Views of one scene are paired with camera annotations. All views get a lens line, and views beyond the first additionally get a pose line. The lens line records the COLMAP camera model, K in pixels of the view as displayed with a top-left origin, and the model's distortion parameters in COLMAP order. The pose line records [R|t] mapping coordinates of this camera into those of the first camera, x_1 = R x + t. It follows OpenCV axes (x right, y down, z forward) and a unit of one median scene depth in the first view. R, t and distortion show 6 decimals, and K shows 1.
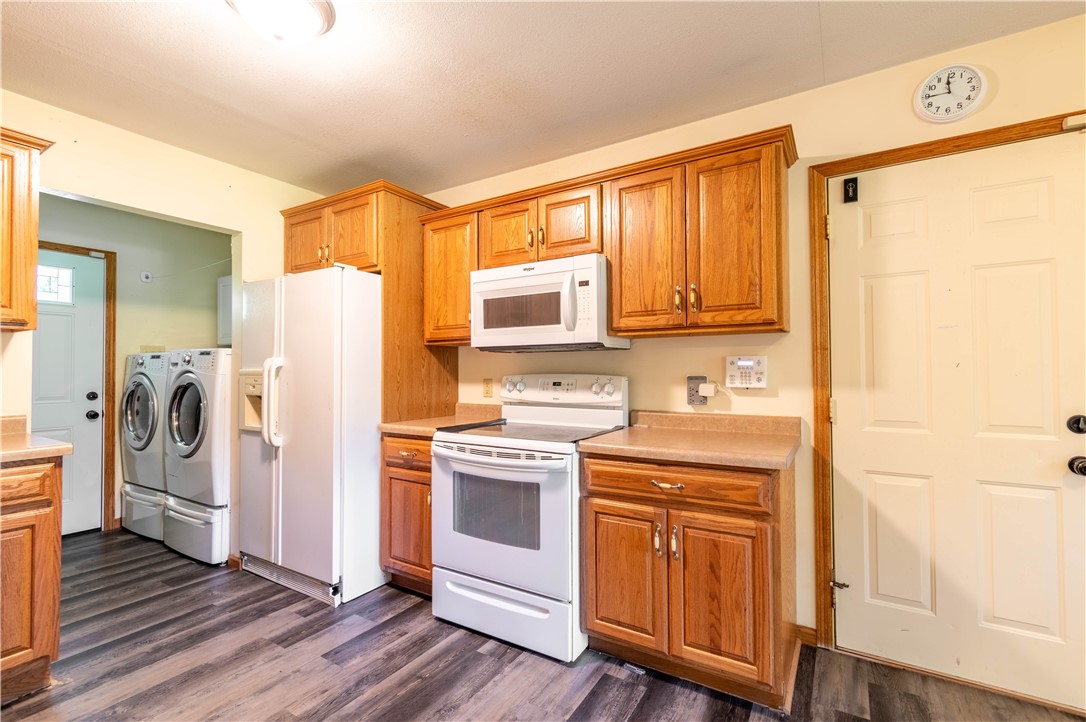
lens RADIAL K [[480.5, 0, 551.0], [0, 480.5, 359.9], [0, 0, 1]] dist [0.004546, -0.002003]
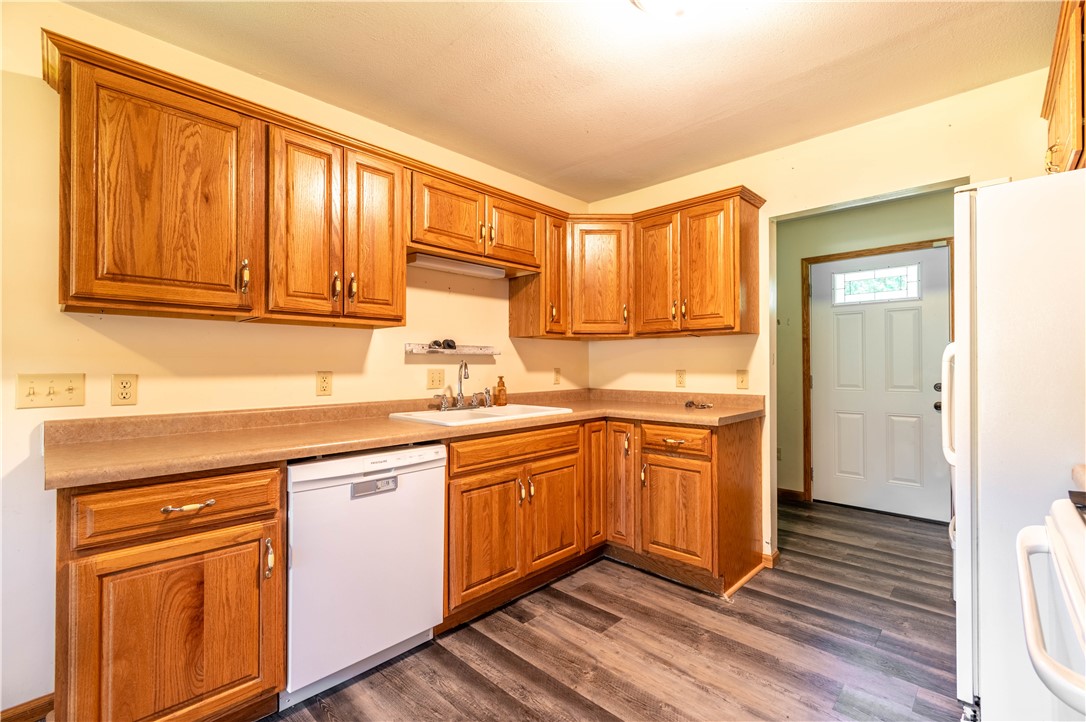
lens RADIAL K [[480.5, 0, 544.0], [0, 480.5, 360.9], [0, 0, 1]] dist [0.004546, -0.002003]
pose [[-0.219479, -0.005217, -0.975603, 0.304234], [0.024134, 0.999651, -0.010775, 0.018241], [0.975319, -0.025910, -0.219276, 0.663379]]
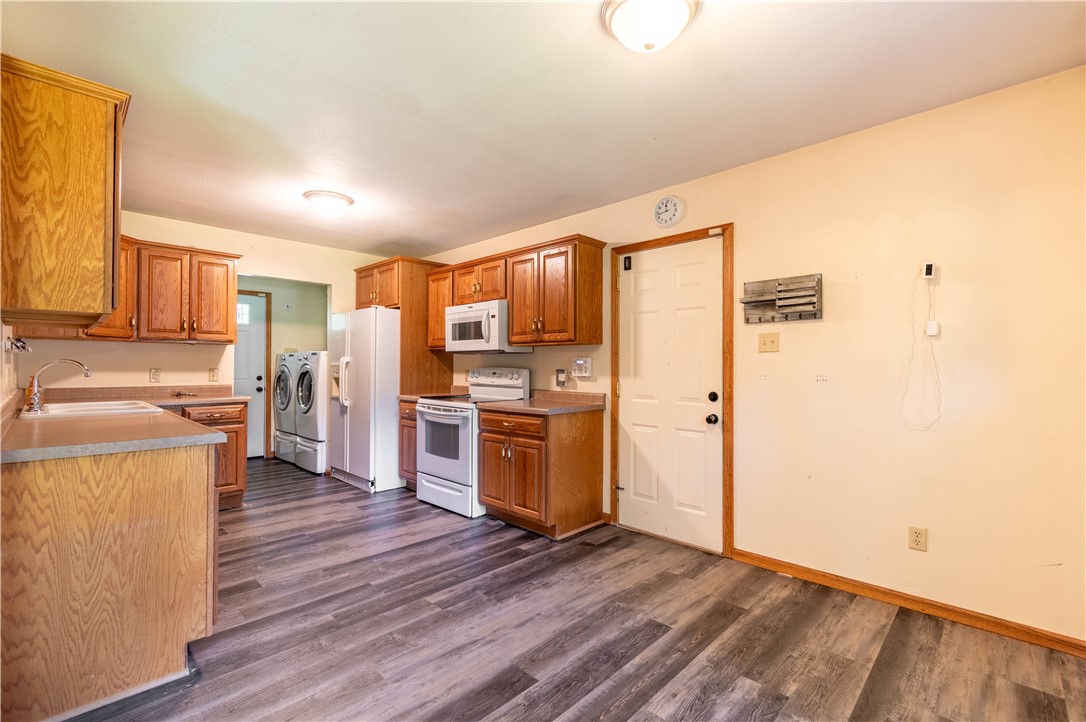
lens RADIAL K [[480.5, 0, 553.3], [0, 480.5, 360.2], [0, 0, 1]] dist [0.004546, -0.002003]
pose [[0.977237, 0.006389, -0.212054, 0.661092], [-0.004167, 0.999932, 0.010925, -0.017718], [0.212109, -0.009792, 0.977197, -0.689034]]
